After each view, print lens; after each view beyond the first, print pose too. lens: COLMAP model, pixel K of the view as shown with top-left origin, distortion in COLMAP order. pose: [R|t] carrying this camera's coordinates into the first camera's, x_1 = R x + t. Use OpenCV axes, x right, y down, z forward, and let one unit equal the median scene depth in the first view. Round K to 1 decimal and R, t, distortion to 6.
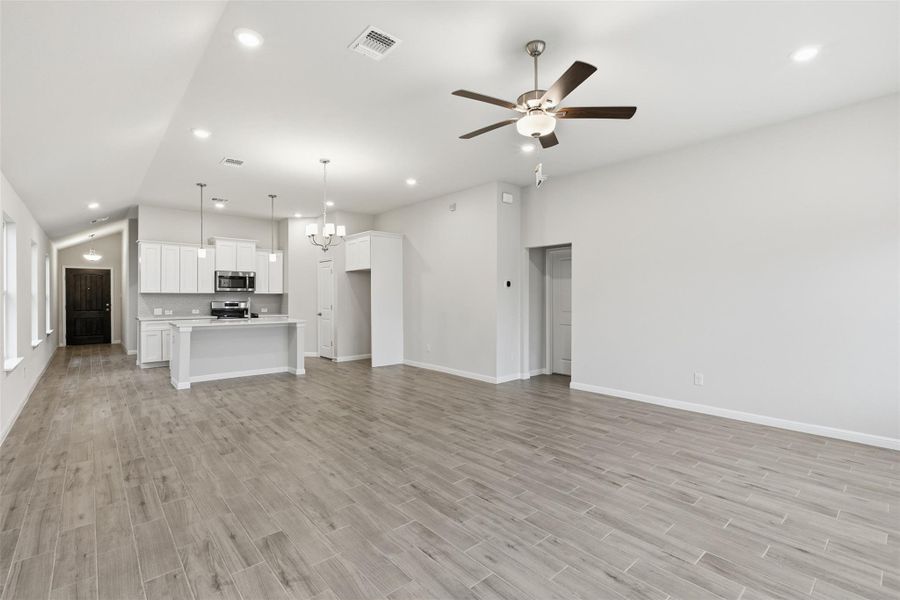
lens RADIAL K [[409.0, 0, 443.1], [0, 409.0, 296.6], [0, 0, 1]] dist [-0.008752, 0.002233]
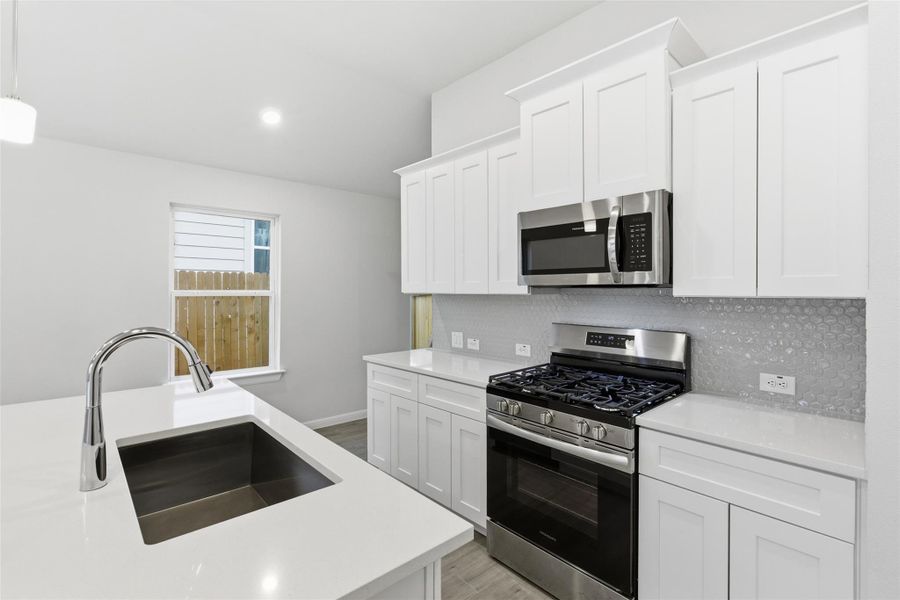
lens RADIAL K [[414.9, 0, 442.9], [0, 414.9, 293.7], [0, 0, 1]] dist [-0.002790, 0.001914]
pose [[0.004566, 0.005339, -0.999975, -0.269692], [-0.000083, 0.999986, 0.005339, -0.010675], [0.999990, 0.000058, 0.004567, 0.930937]]
